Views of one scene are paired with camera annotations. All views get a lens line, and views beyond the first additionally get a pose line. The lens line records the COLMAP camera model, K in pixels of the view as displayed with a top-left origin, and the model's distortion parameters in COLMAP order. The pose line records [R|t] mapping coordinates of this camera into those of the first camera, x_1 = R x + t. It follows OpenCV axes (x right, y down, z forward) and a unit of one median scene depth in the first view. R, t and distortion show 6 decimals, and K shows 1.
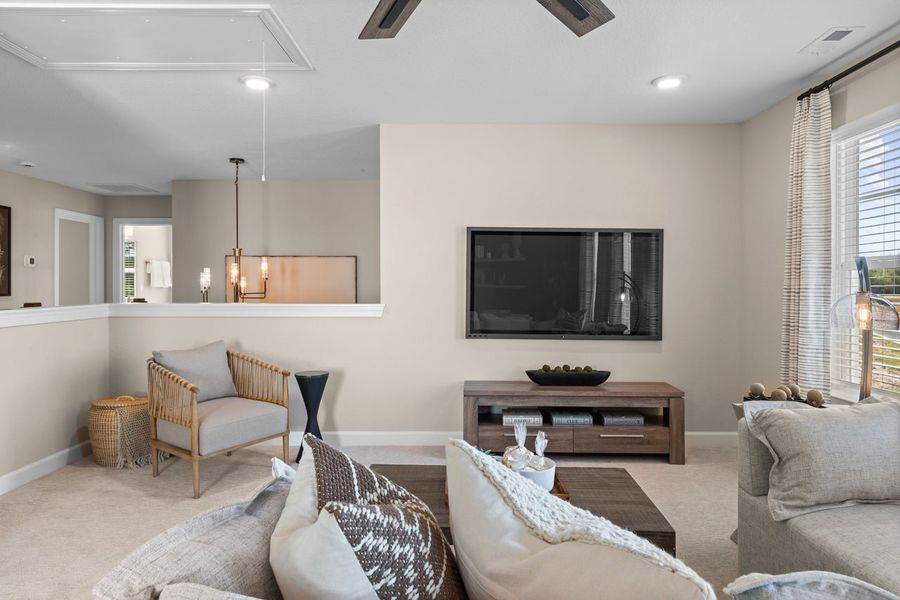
lens RADIAL K [[561.3, 0, 446.5], [0, 561.3, 283.2], [0, 0, 1]] dist [0.002119, -0.000657]
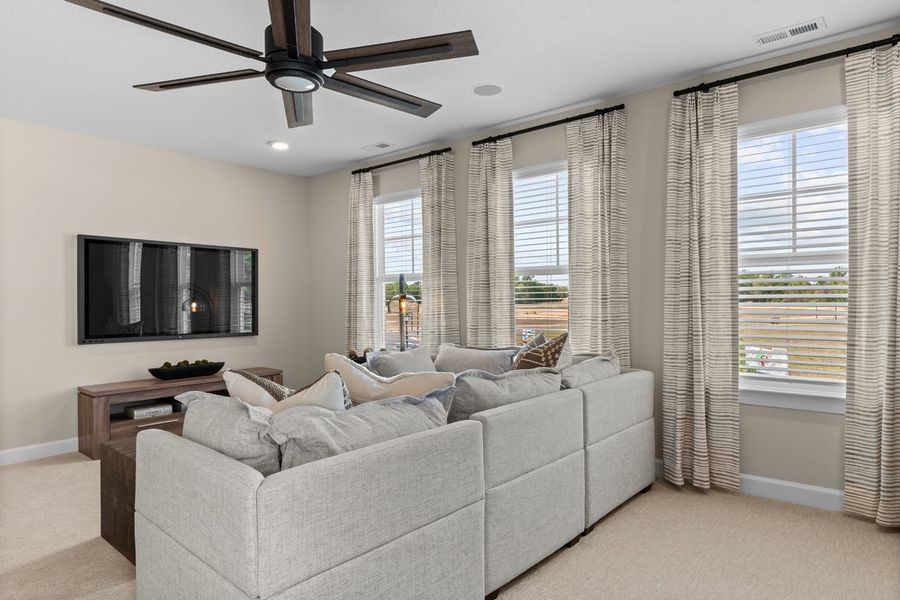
lens RADIAL K [[561.3, 0, 446.5], [0, 561.3, 283.2], [0, 0, 1]] dist [0.002119, -0.000657]
pose [[0.640058, 0.016191, 0.768156, -0.366944], [0.005729, 0.999650, -0.025845, 0.020296], [-0.768305, 0.020943, 0.639741, -0.181307]]
